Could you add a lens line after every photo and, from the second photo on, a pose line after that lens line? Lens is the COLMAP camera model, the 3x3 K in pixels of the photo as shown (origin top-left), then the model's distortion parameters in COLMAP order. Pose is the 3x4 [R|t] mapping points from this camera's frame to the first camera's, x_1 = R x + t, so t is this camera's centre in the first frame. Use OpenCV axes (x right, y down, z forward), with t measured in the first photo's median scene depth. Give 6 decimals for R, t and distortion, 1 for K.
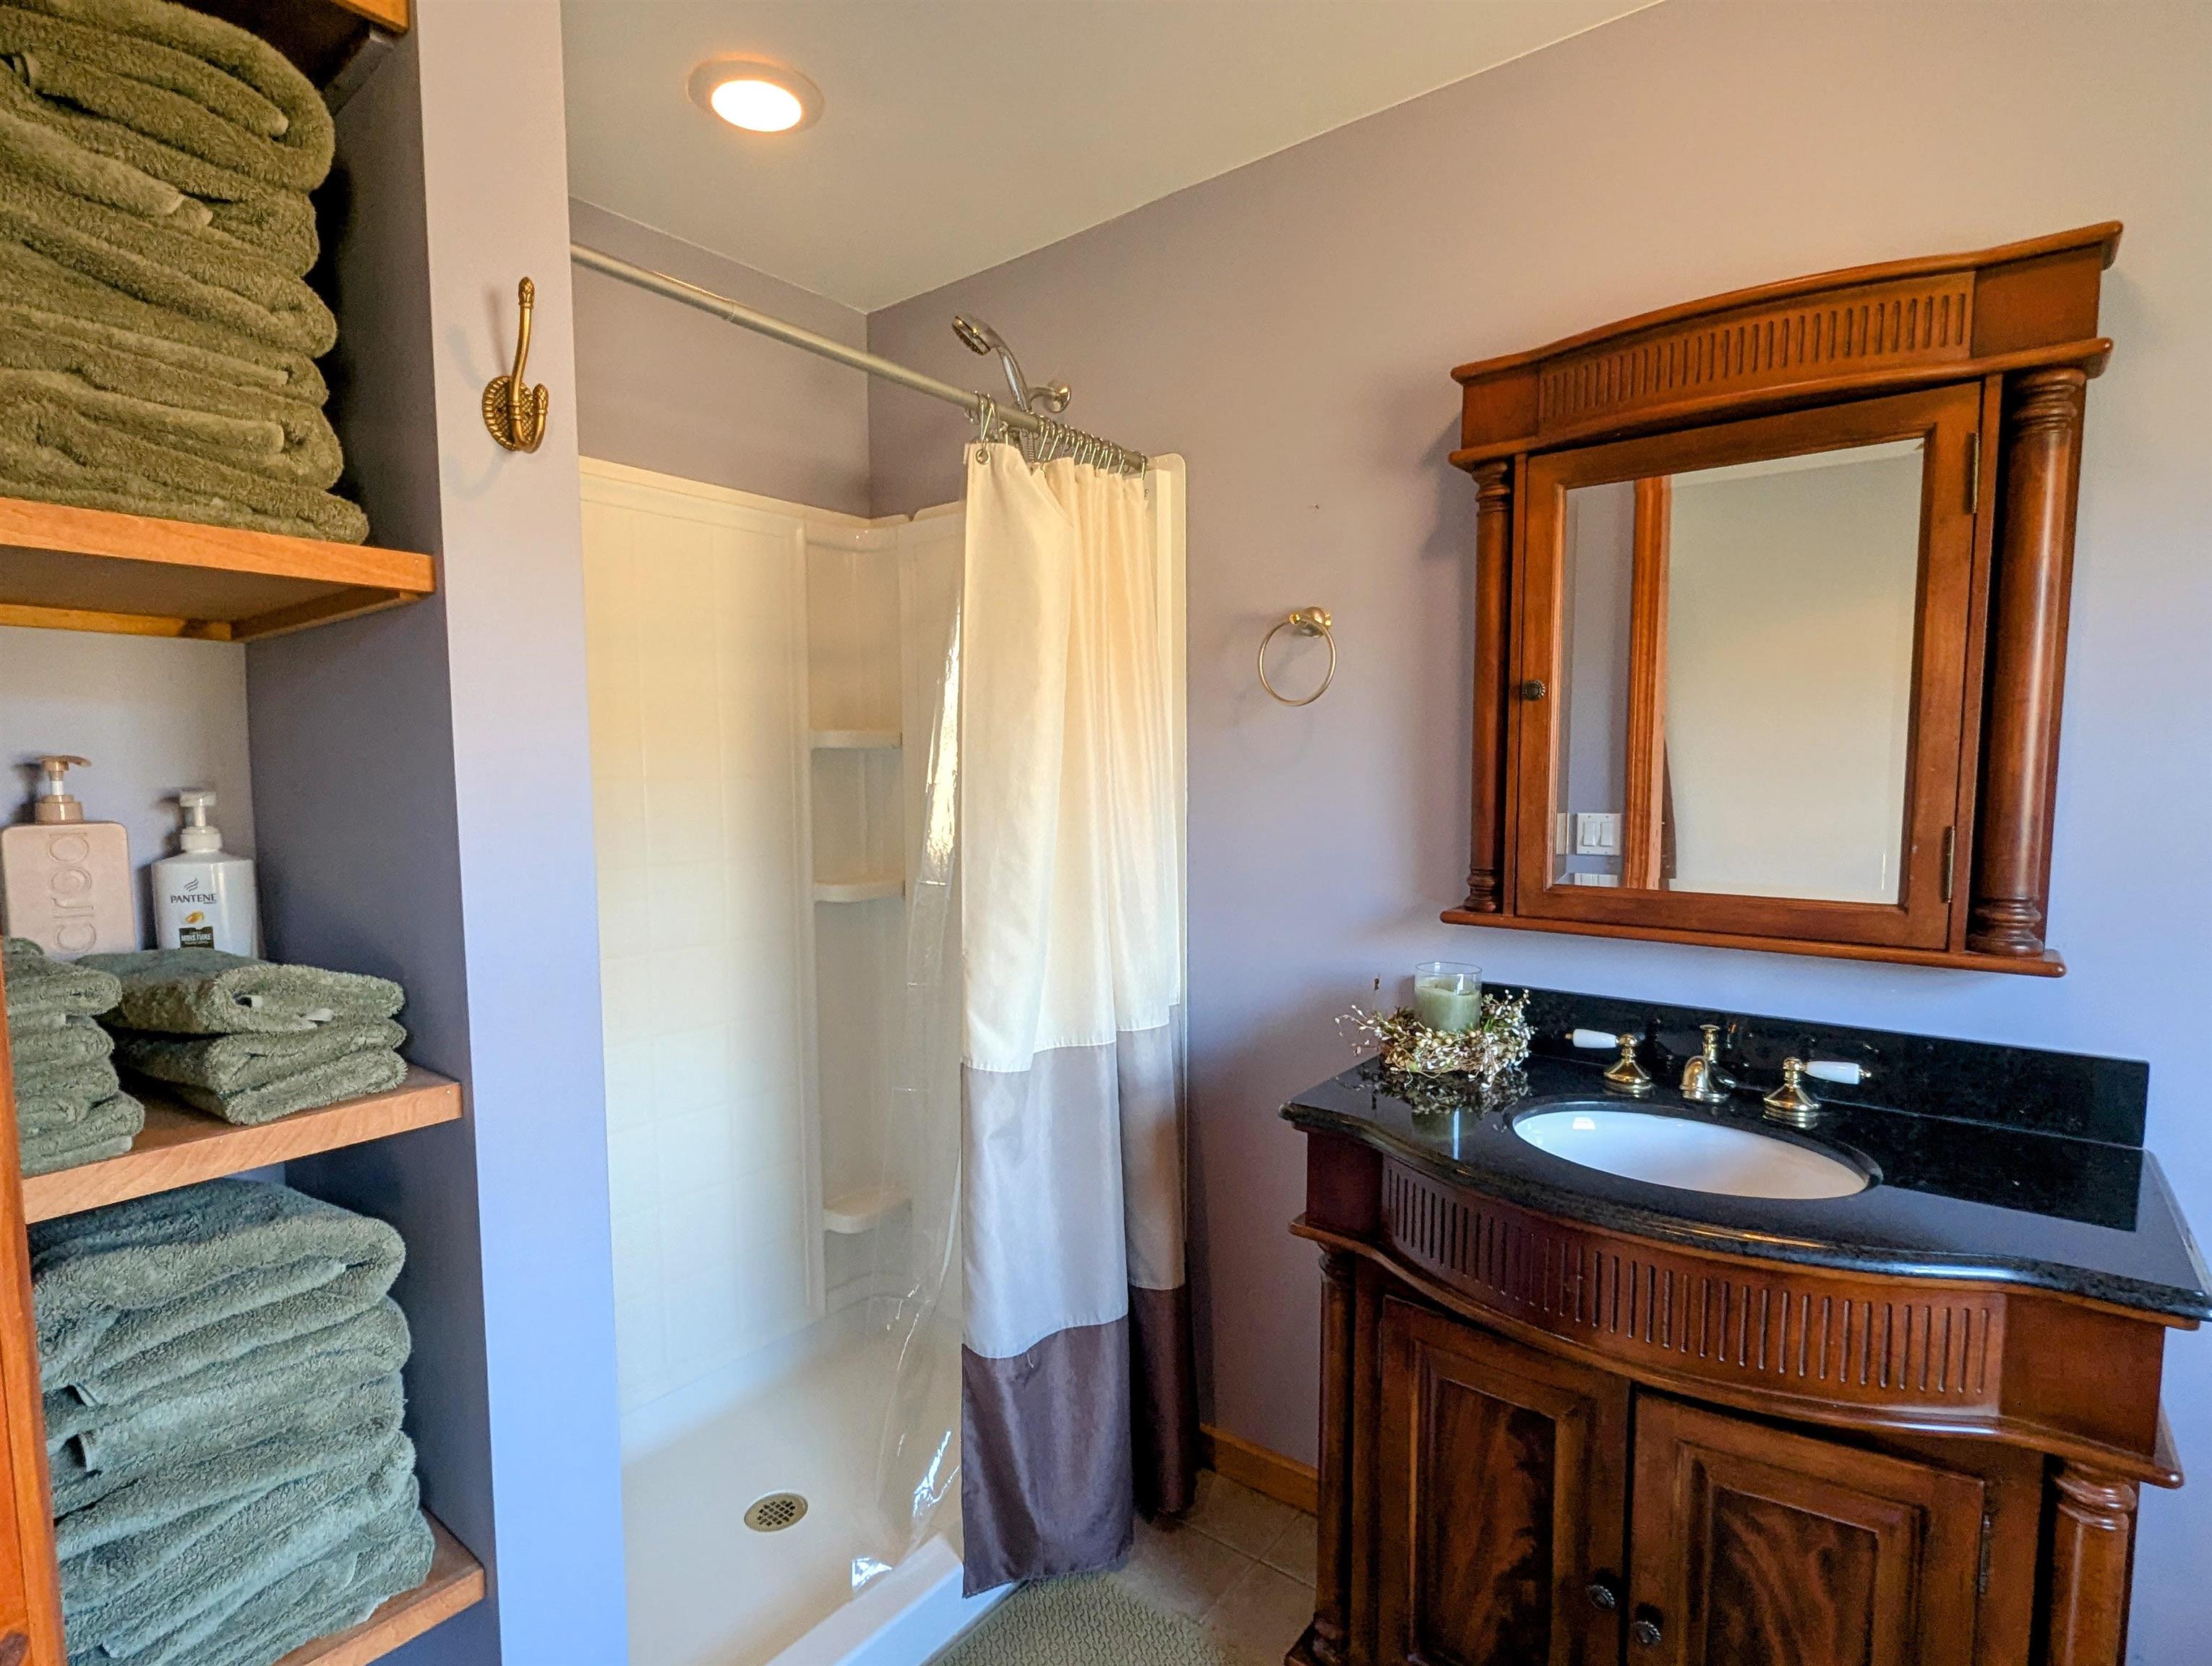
lens RADIAL K [[1095.2, 0, 1101.9], [0, 1095.2, 845.3], [0, 0, 1]] dist [-0.000791, 0.000031]
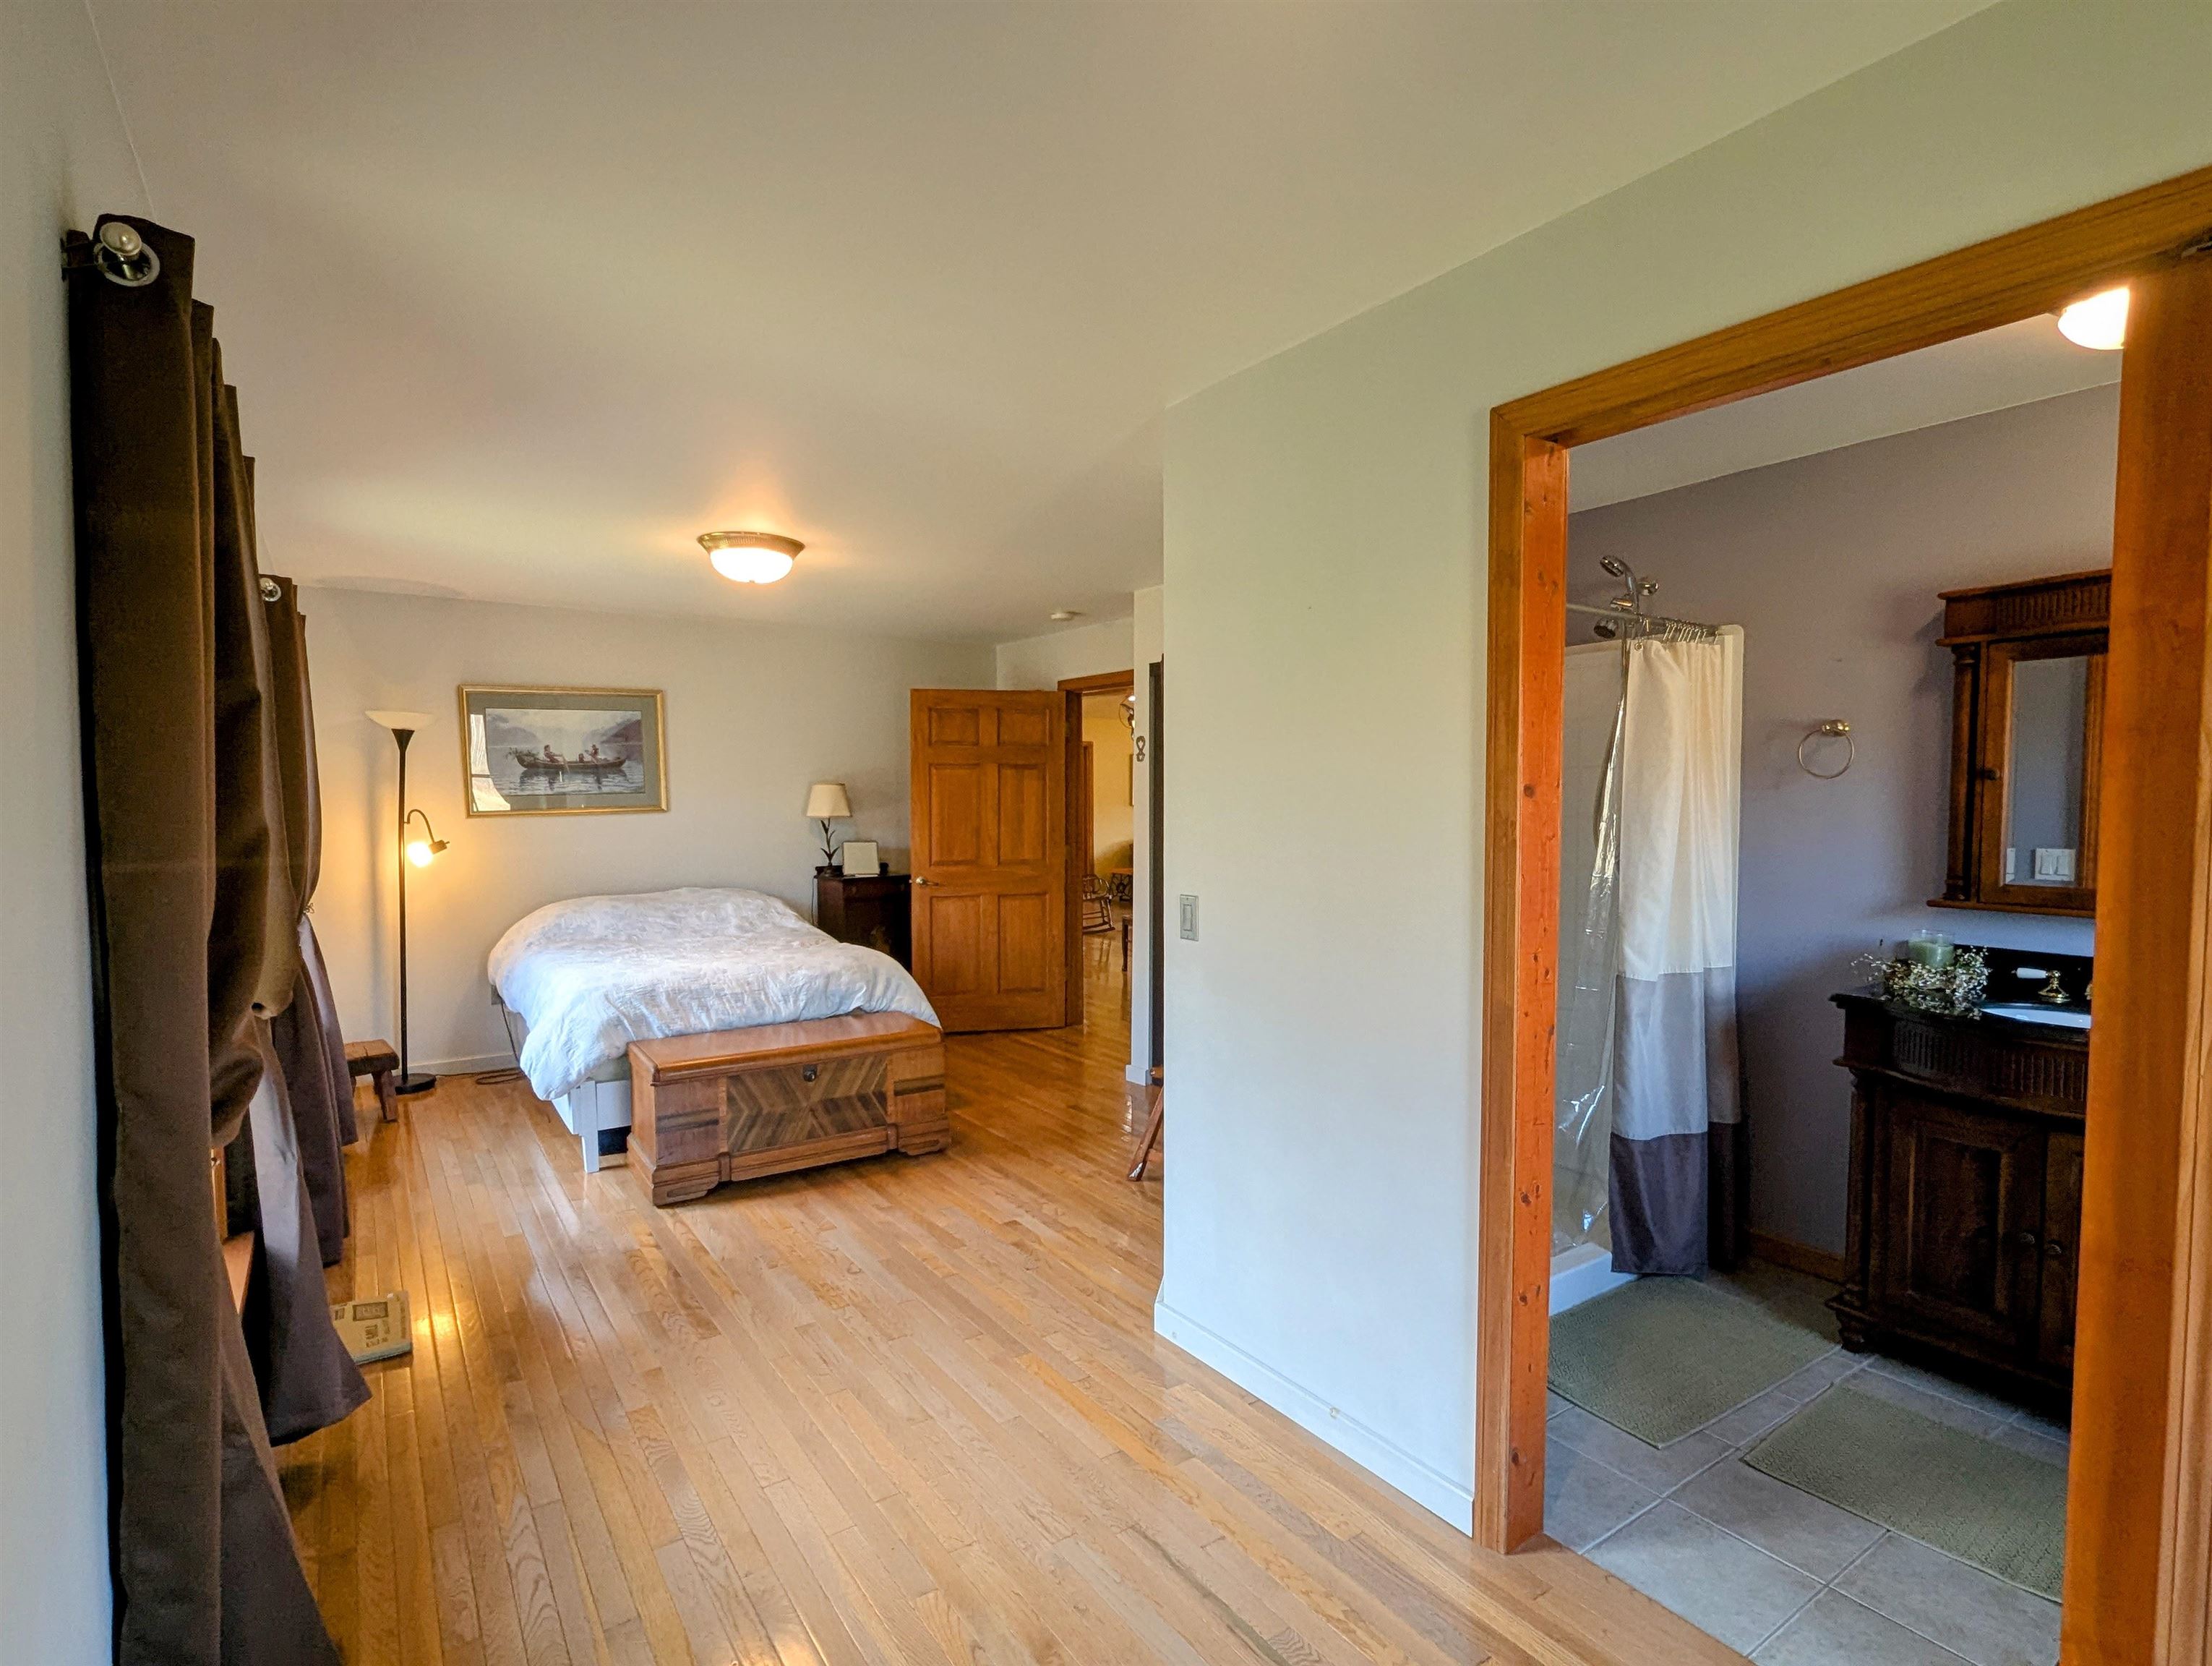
lens RADIAL K [[1095.2, 0, 1116.5], [0, 1095.2, 847.1], [0, 0, 1]] dist [-0.000791, 0.000031]
pose [[0.953142, 0.019007, -0.301926, -0.422726], [-0.027393, 0.999347, -0.023565, 0.057789], [0.301281, 0.030732, 0.953040, -1.122436]]
